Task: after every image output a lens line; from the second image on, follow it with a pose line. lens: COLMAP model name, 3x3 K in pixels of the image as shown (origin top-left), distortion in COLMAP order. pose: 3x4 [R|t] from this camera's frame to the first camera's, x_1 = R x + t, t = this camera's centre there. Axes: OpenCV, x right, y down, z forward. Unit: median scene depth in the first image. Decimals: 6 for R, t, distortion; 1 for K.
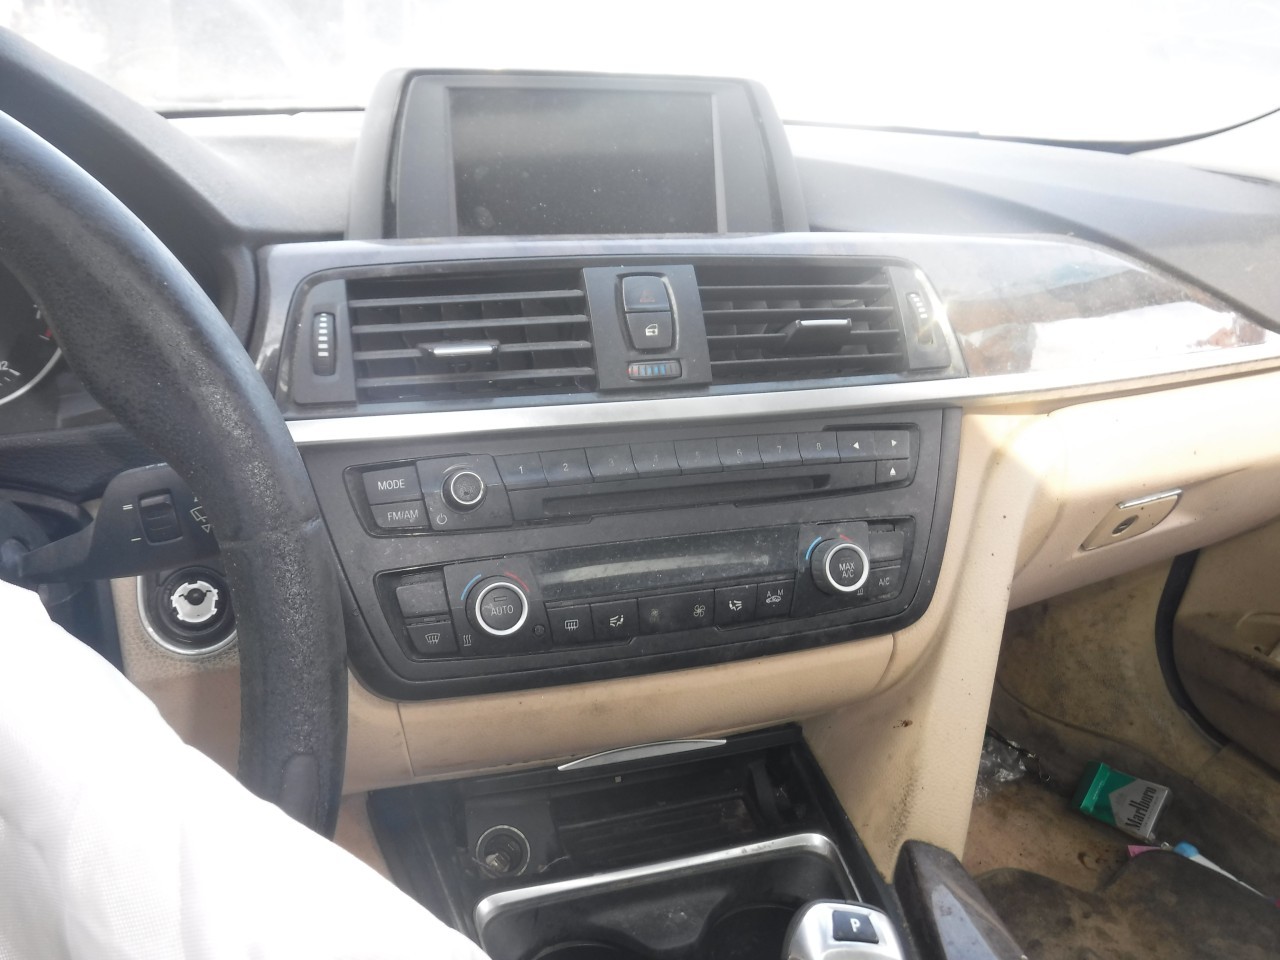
lens RADIAL K [[1046.1, 0, 654.4], [0, 1046.1, 488.0], [0, 0, 1]] dist [-0.078936, 0.019723]
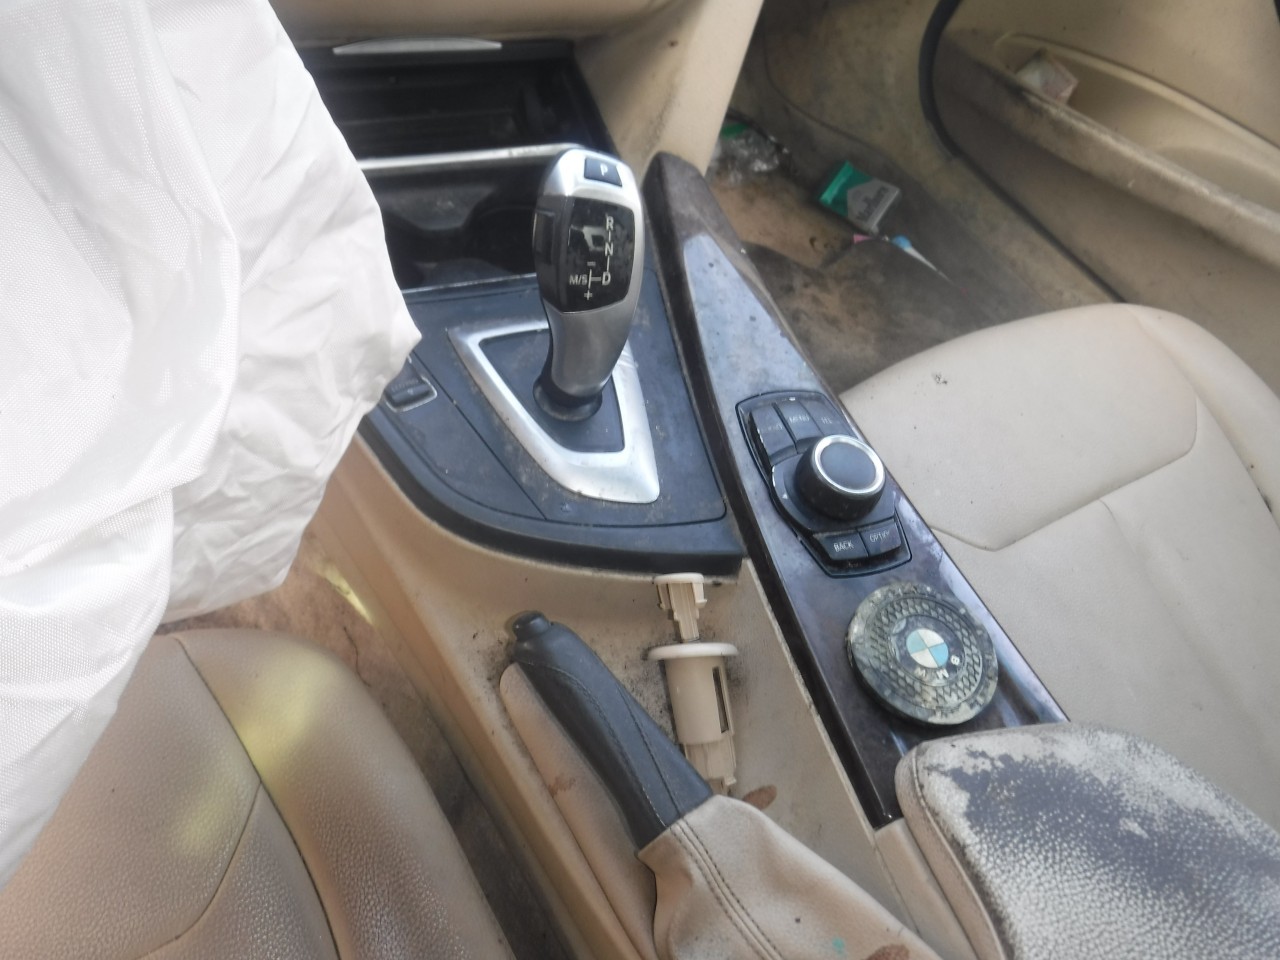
lens RADIAL K [[1046.1, 0, 654.4], [0, 1046.1, 488.0], [0, 0, 1]] dist [-0.078936, 0.019723]
pose [[0.973885, 0.023027, 0.225873, -0.001727], [-0.135394, 0.857498, 0.496352, 0.056262], [-0.182256, -0.513972, 0.838222, -0.066780]]
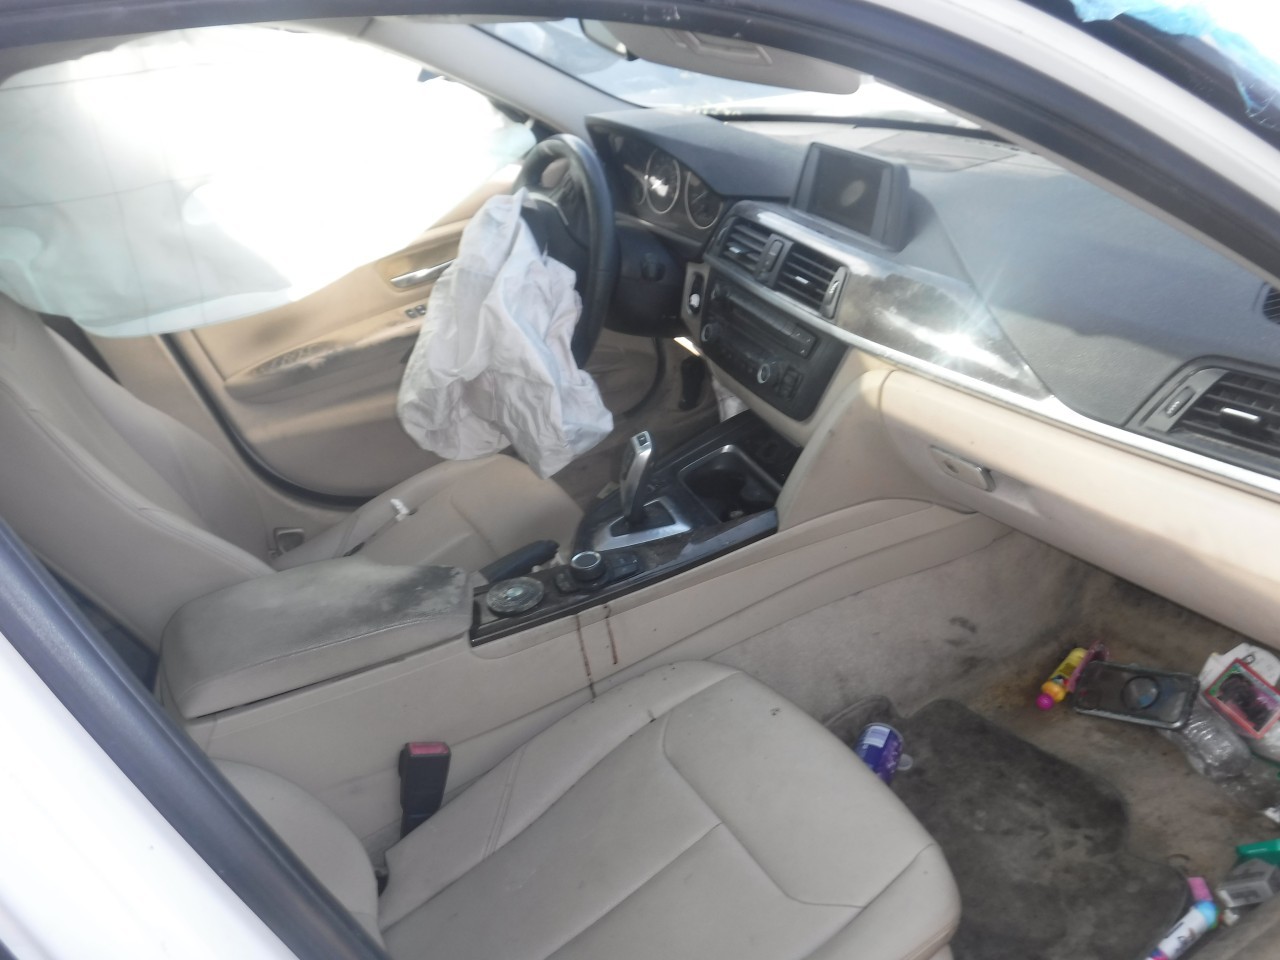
lens RADIAL K [[1026.2, 0, 637.8], [0, 1026.2, 504.6], [0, 0, 1]] dist [-0.087989, 0.027906]
pose [[0.064848, 0.476234, -0.876924, 1.250553], [-0.242710, 0.859912, 0.449047, -0.345890], [0.967929, 0.183719, 0.171351, 0.172619]]
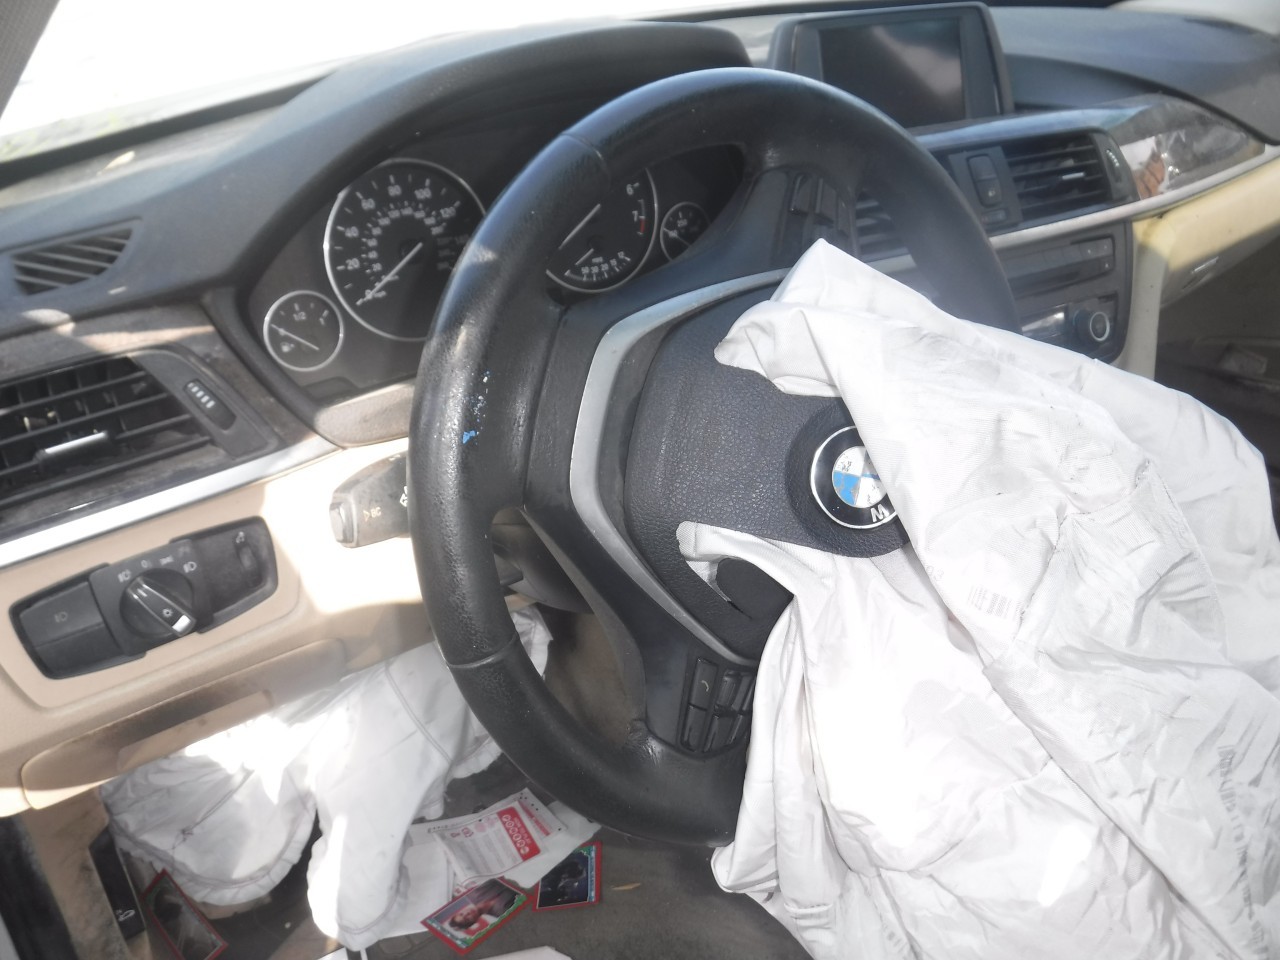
lens RADIAL K [[1046.1, 0, 654.4], [0, 1046.1, 488.0], [0, 0, 1]] dist [-0.078936, 0.019723]
pose [[0.976487, -0.151401, 0.153461, -0.404470], [0.122057, 0.975069, 0.185318, -0.032134], [-0.177693, -0.162230, 0.970622, -0.257804]]
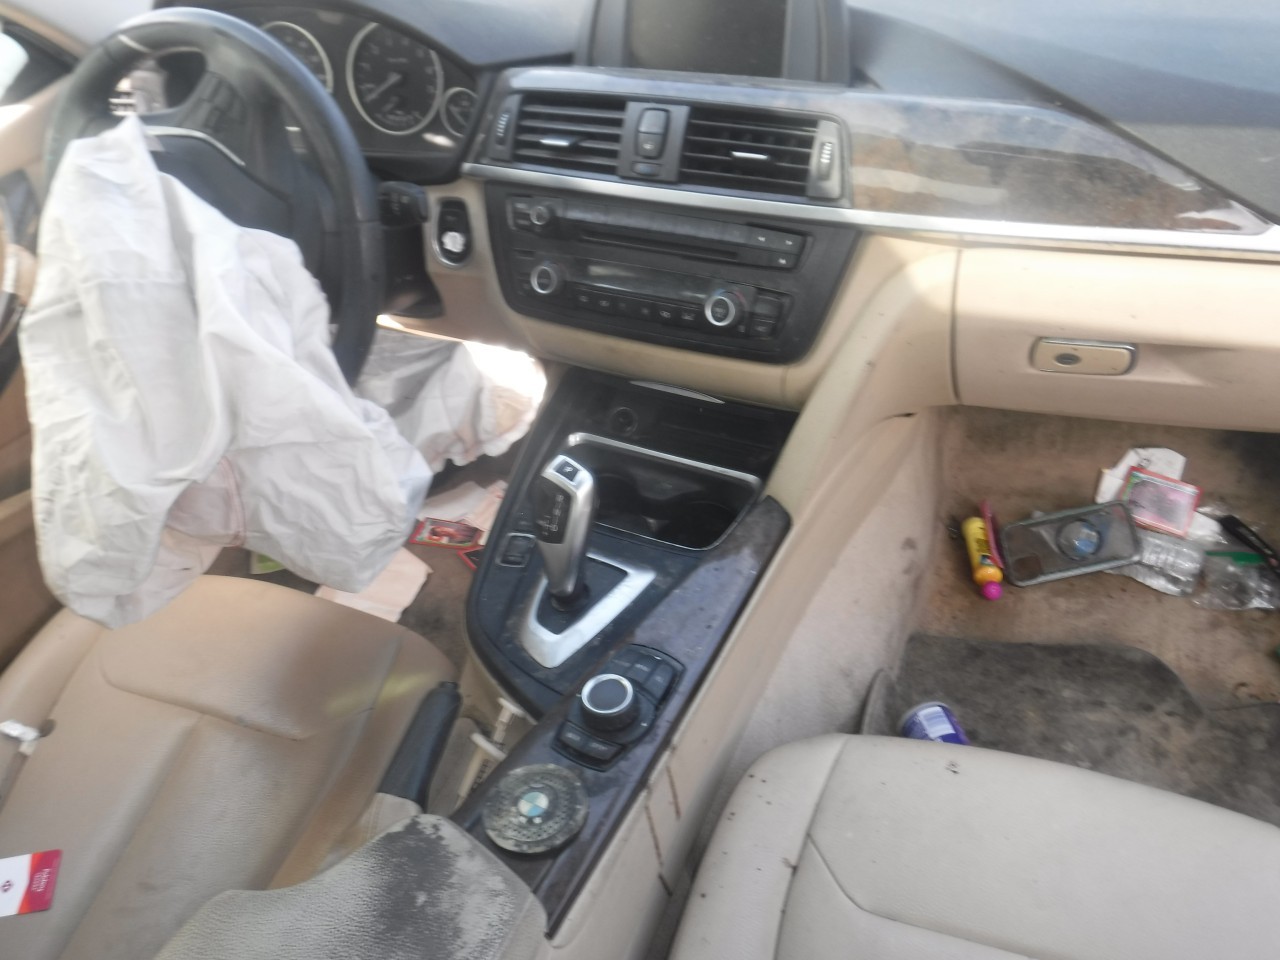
lens RADIAL K [[1046.1, 0, 654.4], [0, 1046.1, 488.0], [0, 0, 1]] dist [-0.078936, 0.019723]
pose [[0.685744, 0.377533, -0.622273, 0.627869], [-0.154947, 0.911080, 0.382000, -0.142515], [0.711159, -0.165535, 0.683266, -0.122911]]
